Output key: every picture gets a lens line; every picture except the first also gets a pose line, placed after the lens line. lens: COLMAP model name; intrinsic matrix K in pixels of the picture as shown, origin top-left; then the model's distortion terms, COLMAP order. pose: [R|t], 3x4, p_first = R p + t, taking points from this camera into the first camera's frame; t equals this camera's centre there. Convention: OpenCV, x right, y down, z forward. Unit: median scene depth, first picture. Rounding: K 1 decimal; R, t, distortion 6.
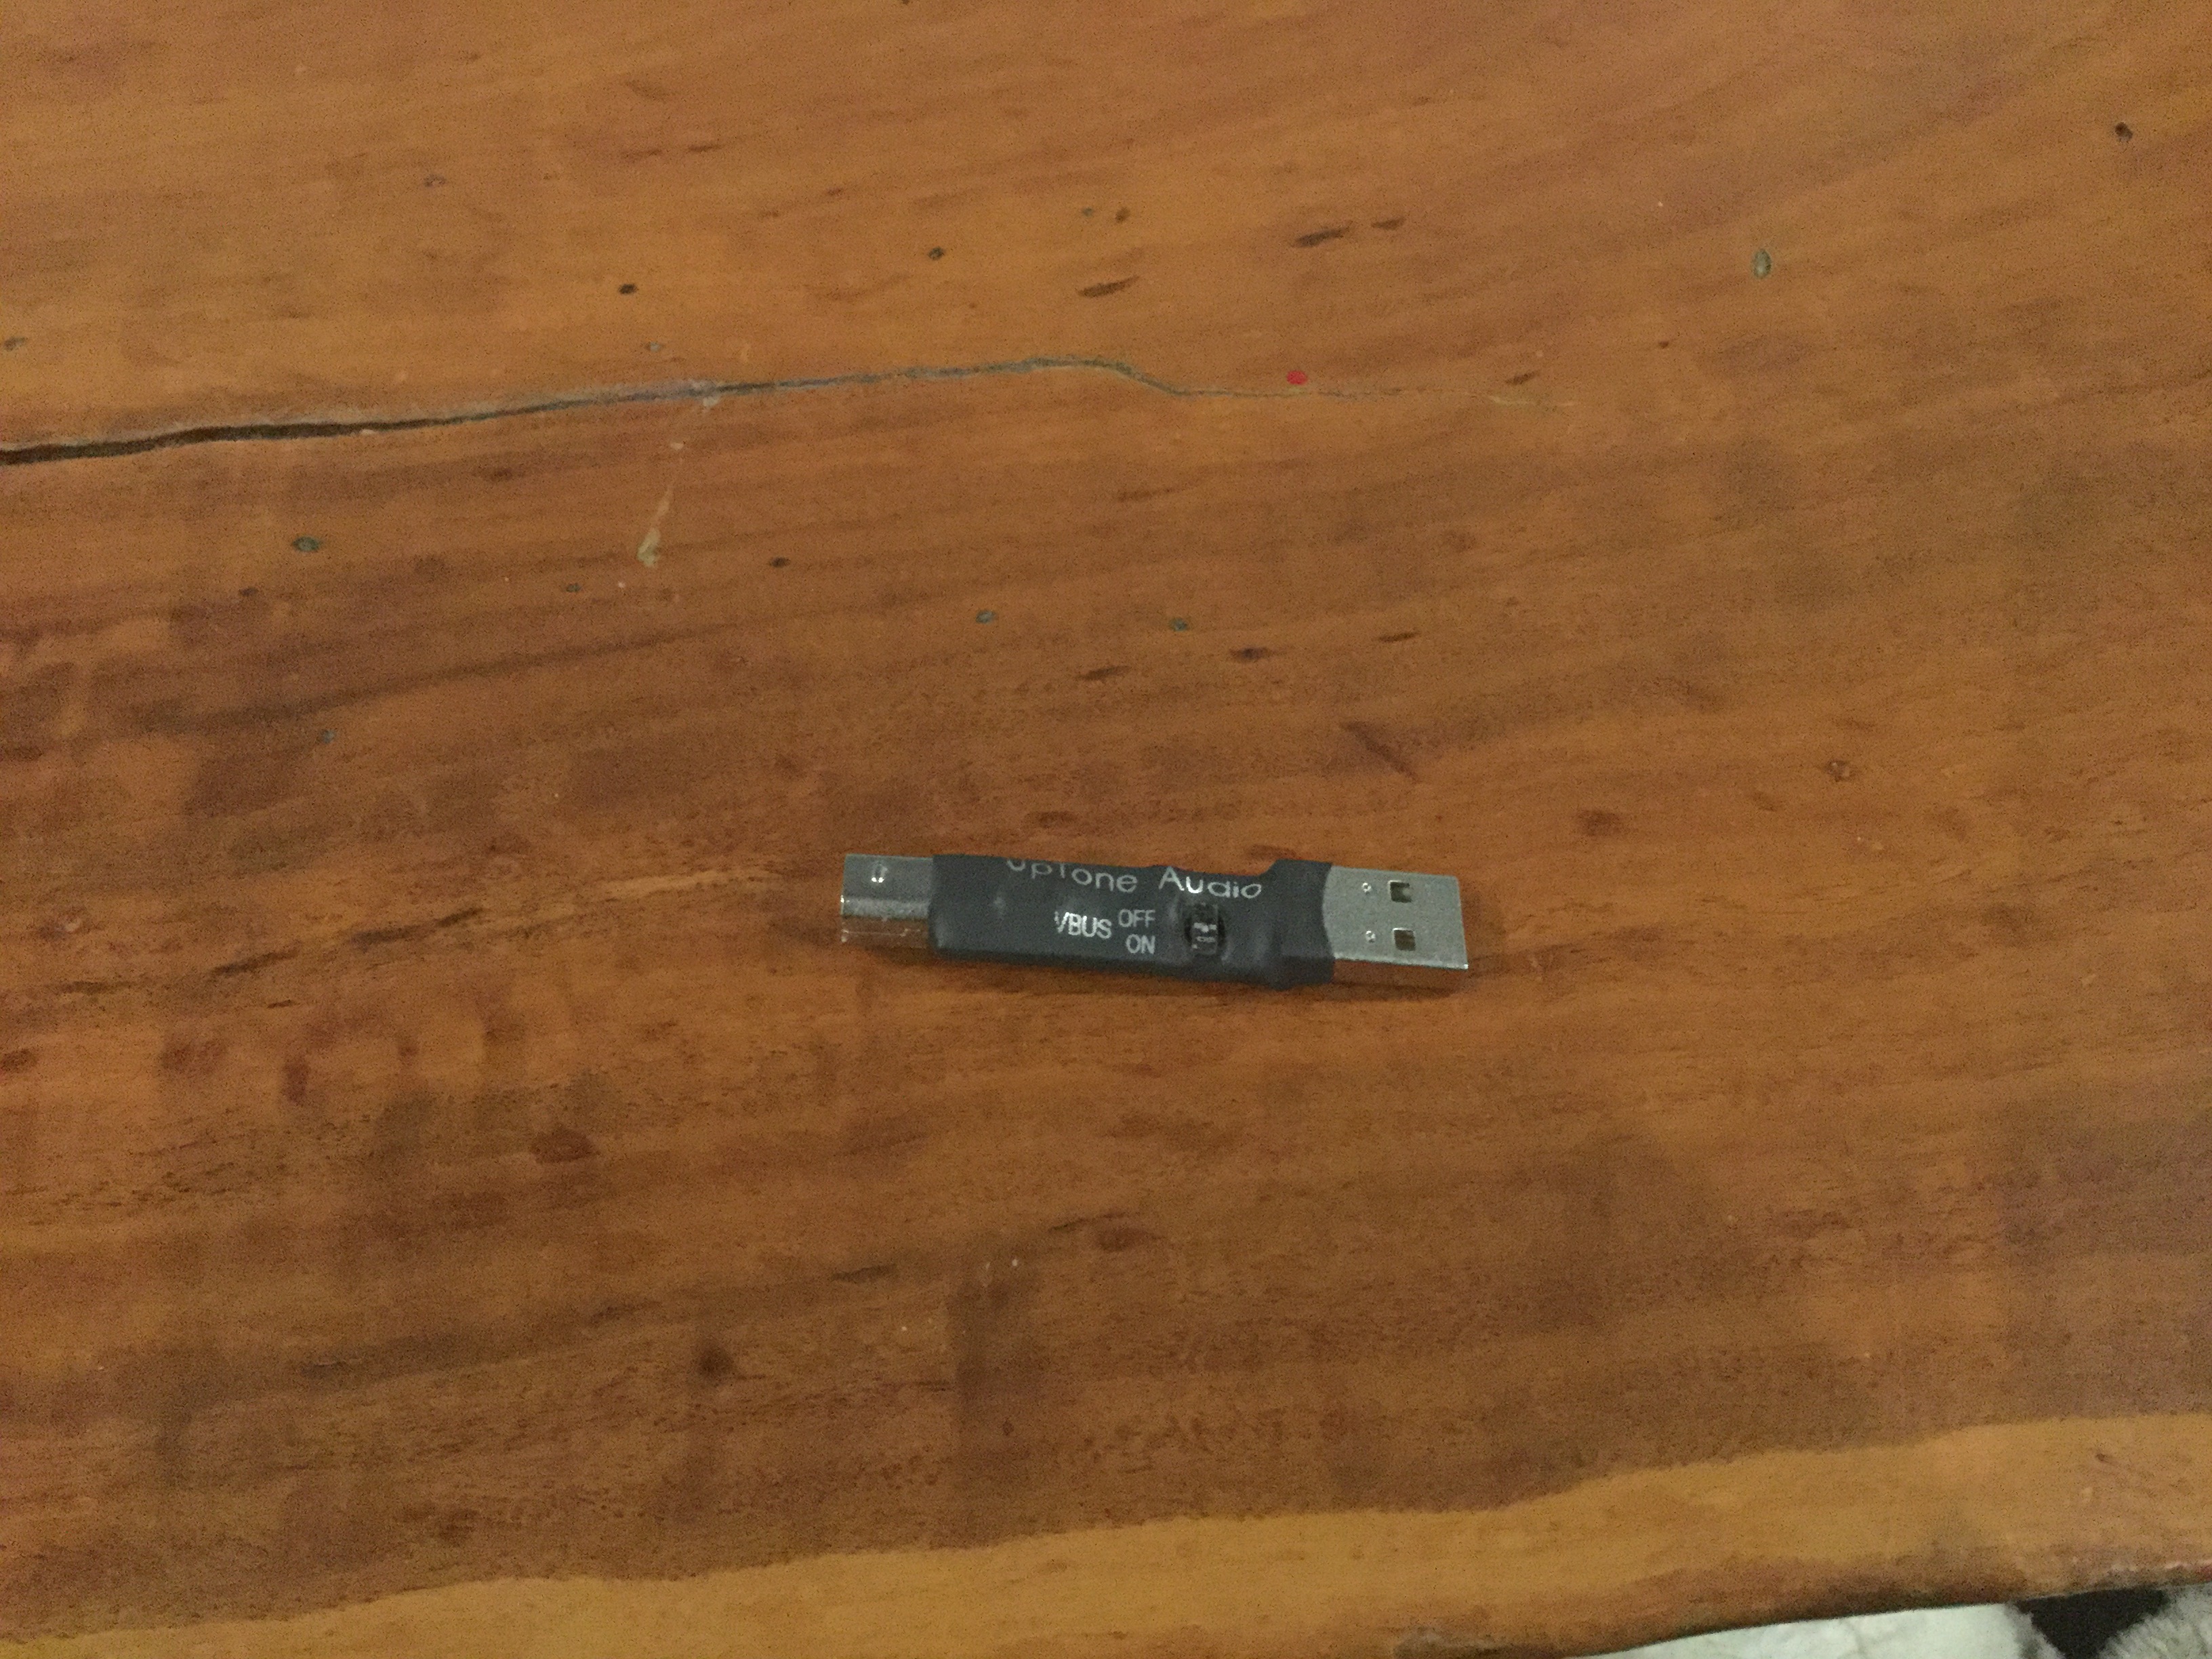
lens RADIAL K [[2042.5, 0, 1100.4], [0, 2042.5, 823.5], [0, 0, 1]] dist [0.105202, -0.244970]
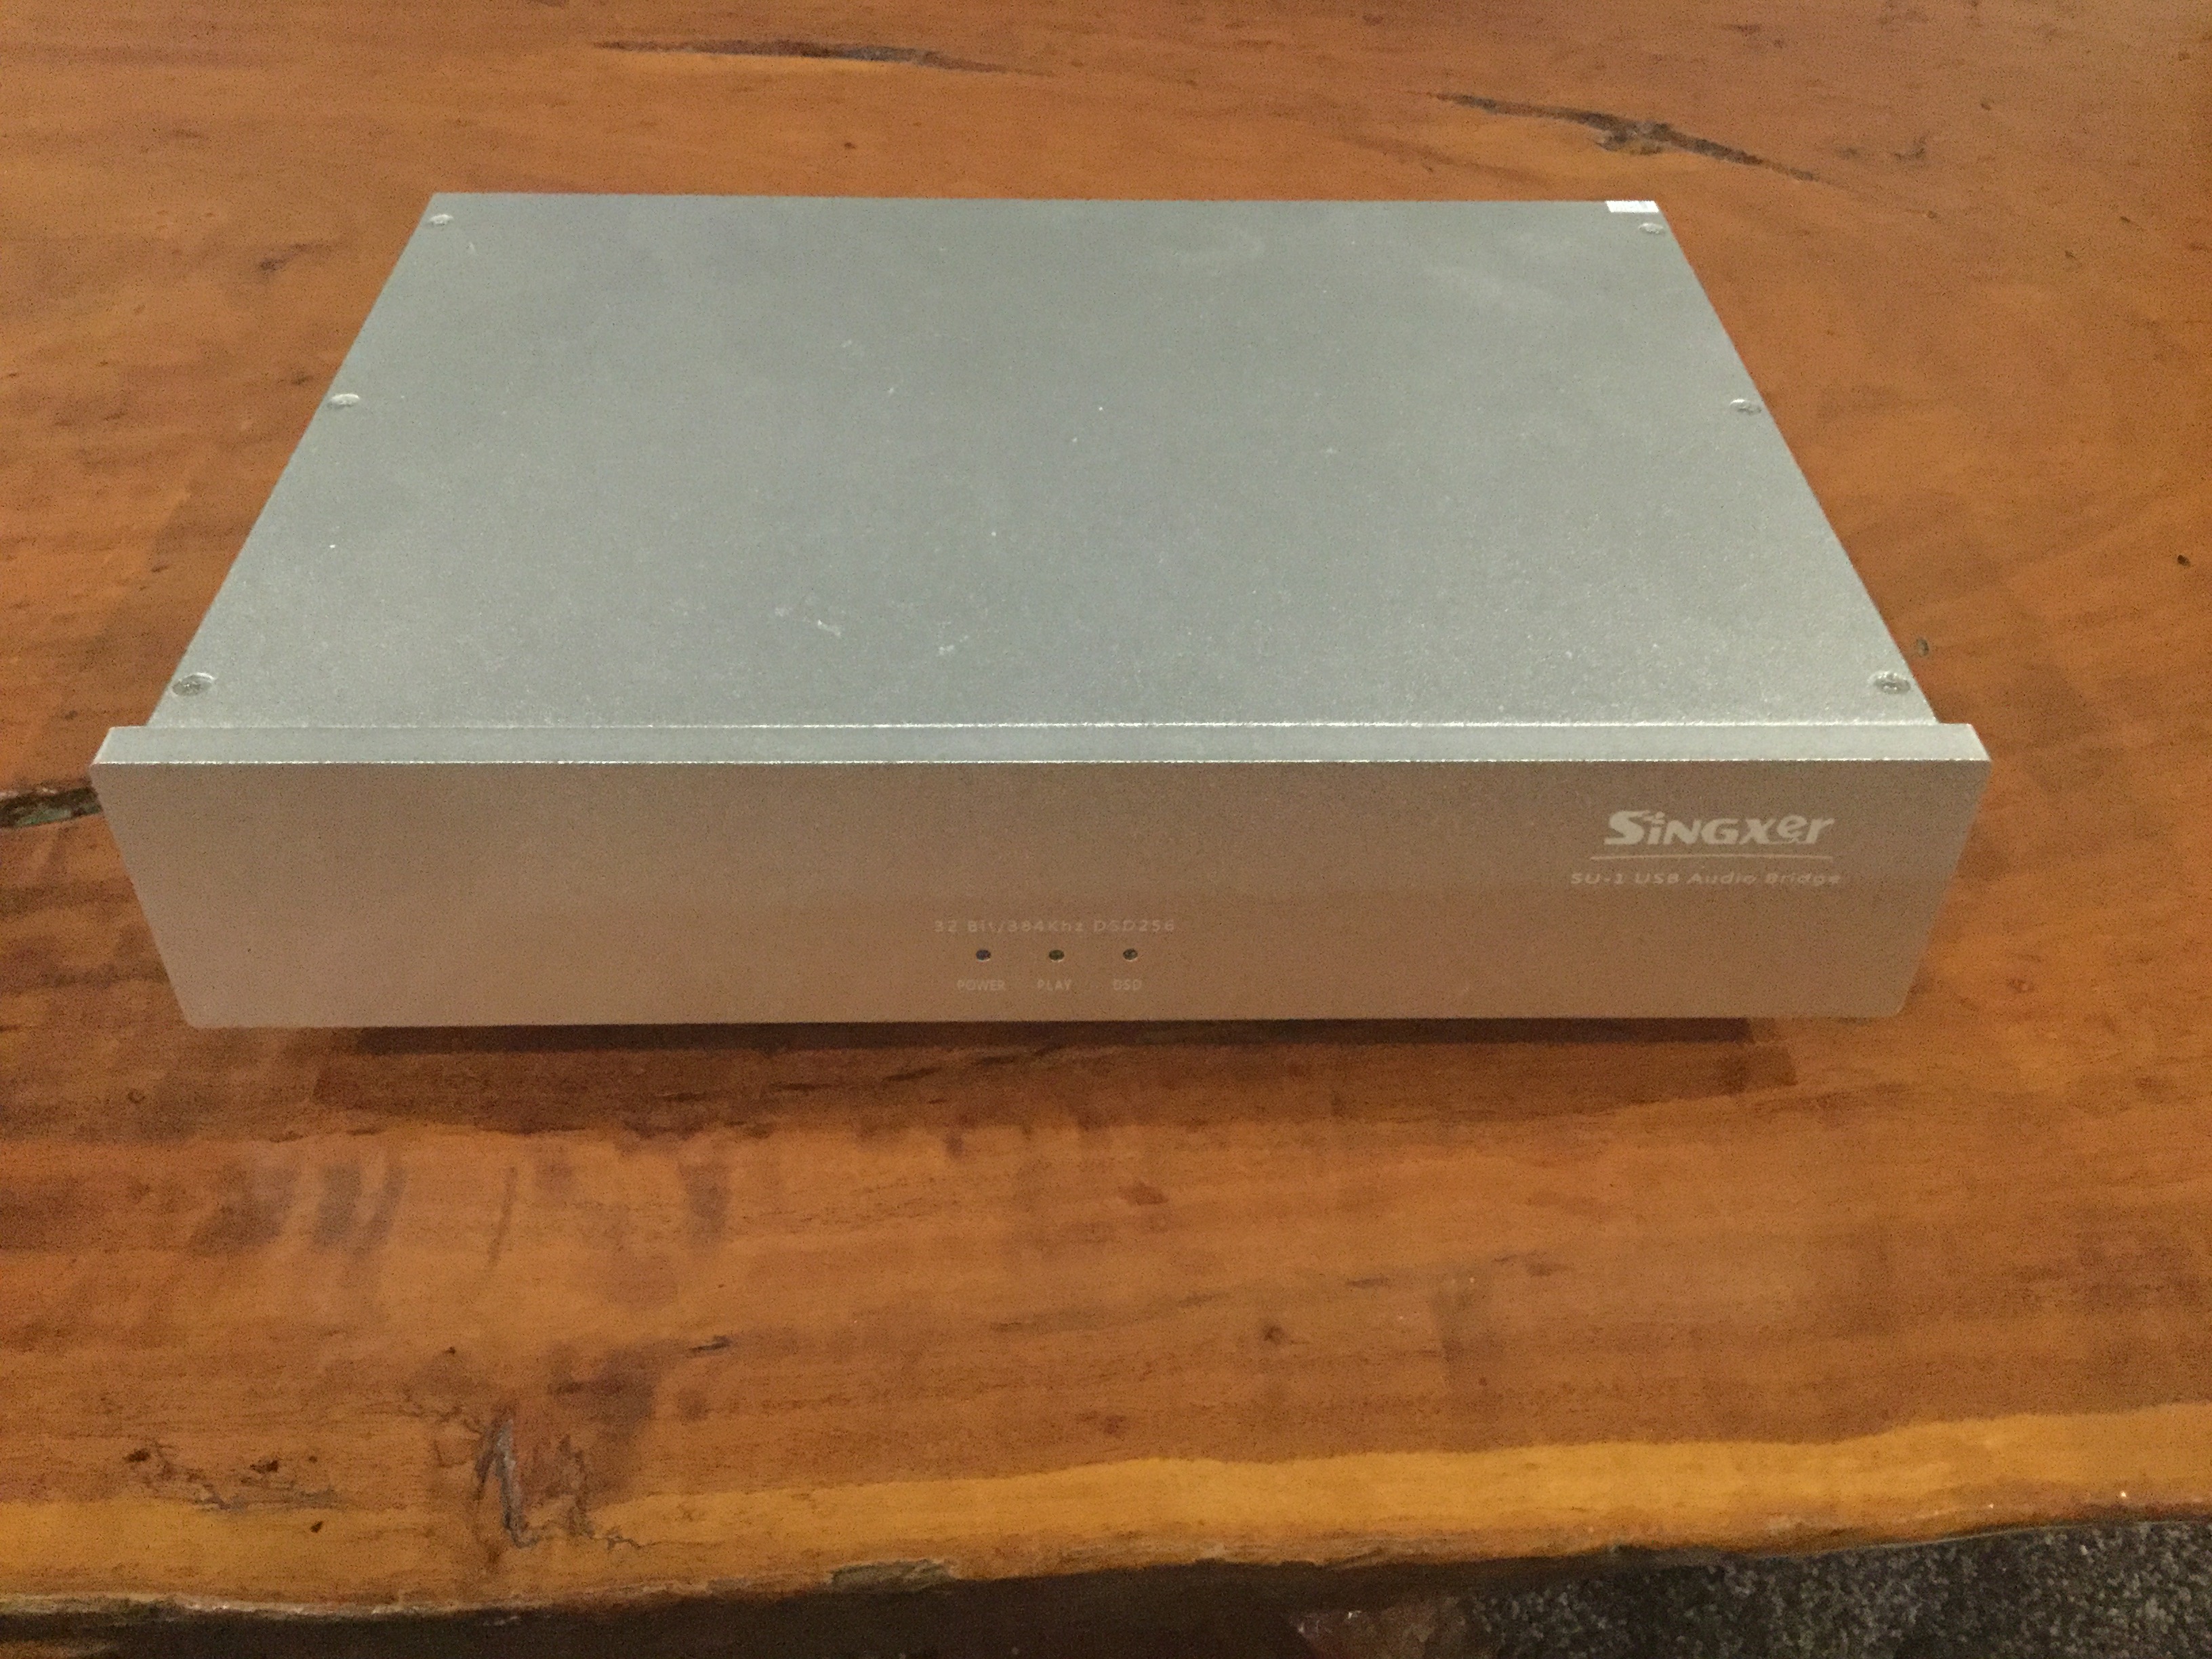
lens RADIAL K [[2028.9, 0, 1107.5], [0, 2028.9, 816.7], [0, 0, 1]] dist [0.114834, -0.266303]
pose [[0.999379, 0.023318, -0.026422, -0.246813], [-0.028348, 0.977351, -0.209716, 0.190439], [0.020934, 0.210335, 0.977405, -0.431917]]
